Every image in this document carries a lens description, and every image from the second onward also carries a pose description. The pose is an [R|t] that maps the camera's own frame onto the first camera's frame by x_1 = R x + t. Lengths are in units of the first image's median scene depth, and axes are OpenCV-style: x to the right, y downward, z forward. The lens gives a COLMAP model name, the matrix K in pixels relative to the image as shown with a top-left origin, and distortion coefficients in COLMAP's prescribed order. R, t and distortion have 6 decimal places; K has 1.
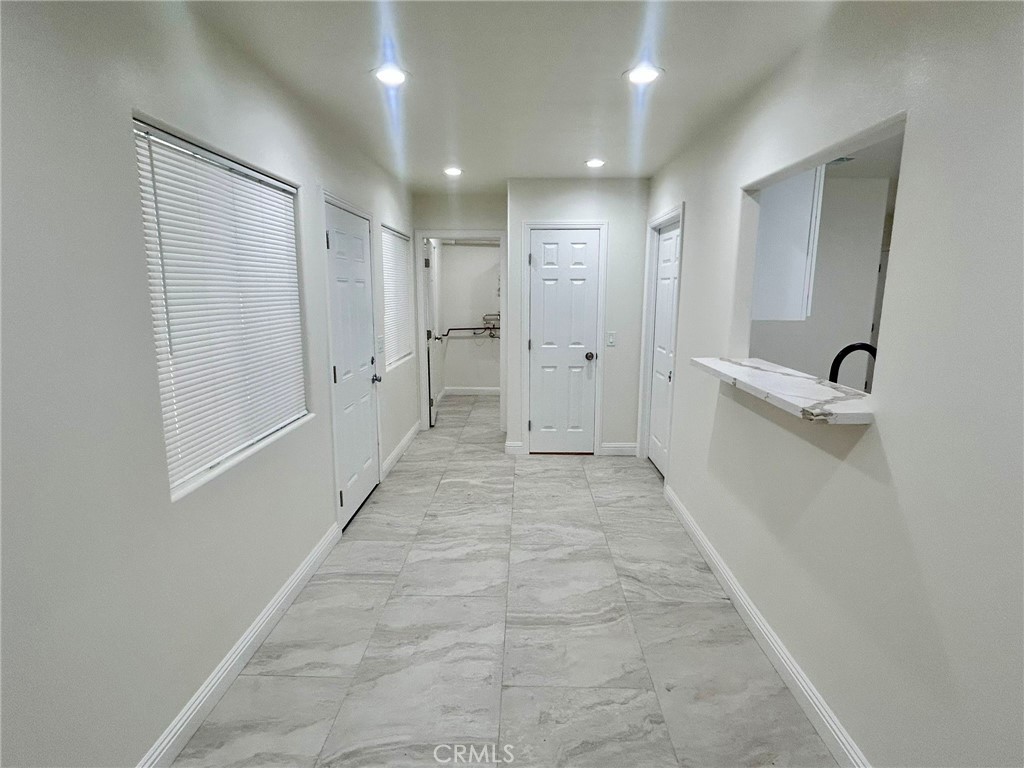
lens RADIAL K [[543.3, 0, 509.5], [0, 543.3, 385.1], [0, 0, 1]] dist [0.011098, -0.001520]
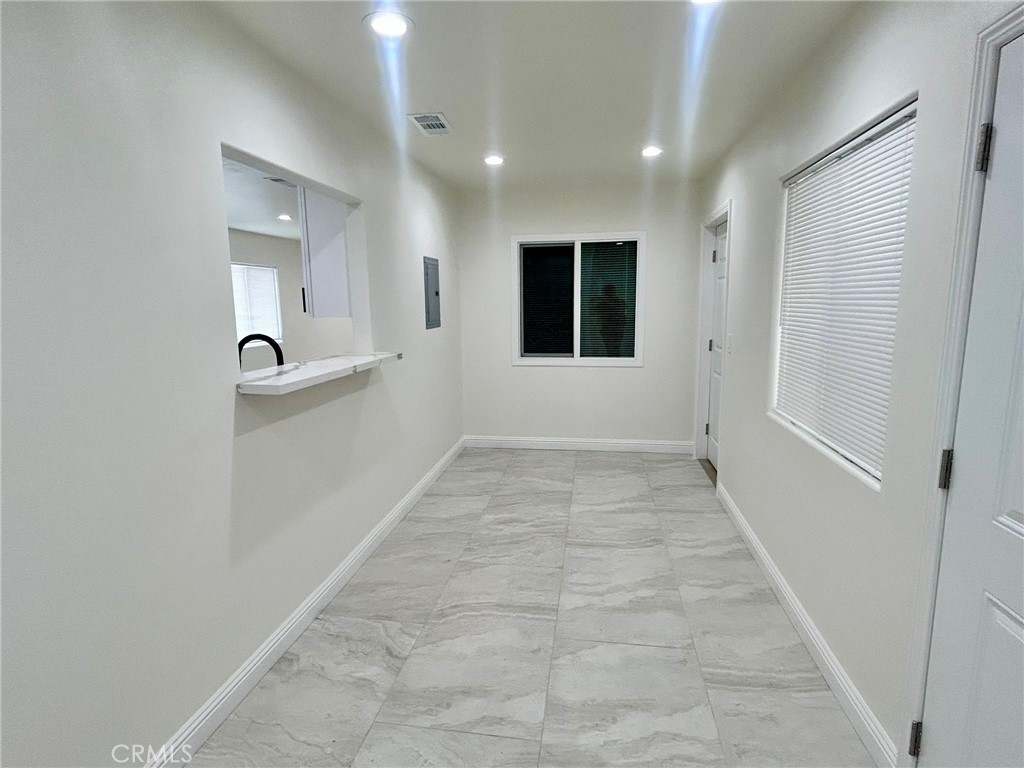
lens RADIAL K [[543.3, 0, 509.5], [0, 543.3, 385.1], [0, 0, 1]] dist [0.011098, -0.001520]
pose [[-0.991617, -0.011145, 0.128732, -0.043455], [0.032037, 0.943959, 0.328505, -0.295723], [-0.125179, 0.329876, -0.935688, 1.792028]]
